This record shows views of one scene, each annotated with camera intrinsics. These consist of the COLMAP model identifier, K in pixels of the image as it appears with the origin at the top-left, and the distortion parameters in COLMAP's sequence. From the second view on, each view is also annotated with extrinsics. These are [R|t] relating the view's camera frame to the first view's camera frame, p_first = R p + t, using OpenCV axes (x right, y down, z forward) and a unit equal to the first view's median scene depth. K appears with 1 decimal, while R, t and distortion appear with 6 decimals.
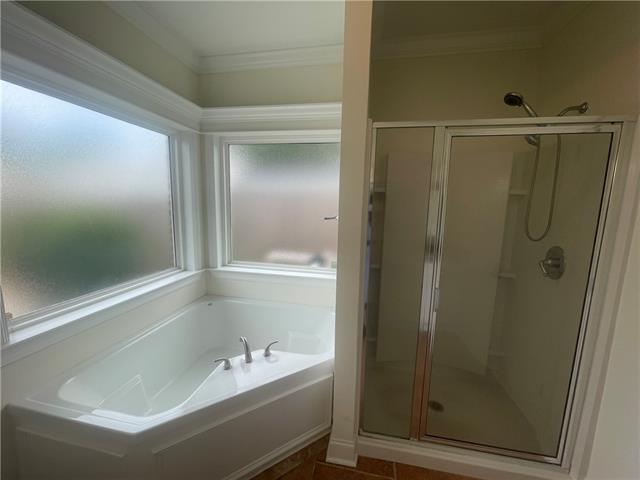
lens RADIAL K [[259.9, 0, 320.0], [0, 259.9, 240.0], [0, 0, 1]] dist [-0.000311, 0.000462]
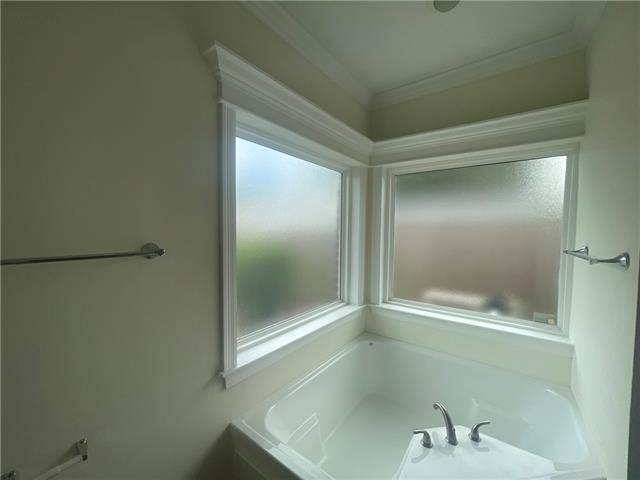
lens RADIAL K [[261.1, 0, 320.0], [0, 261.1, 240.0], [0, 0, 1]] dist [0.001449, 0.000196]
pose [[0.901335, 0.001717, -0.433119, -0.191774], [-0.051714, 0.993265, -0.103681, -0.015962], [0.430025, 0.115850, 0.895353, 0.046710]]
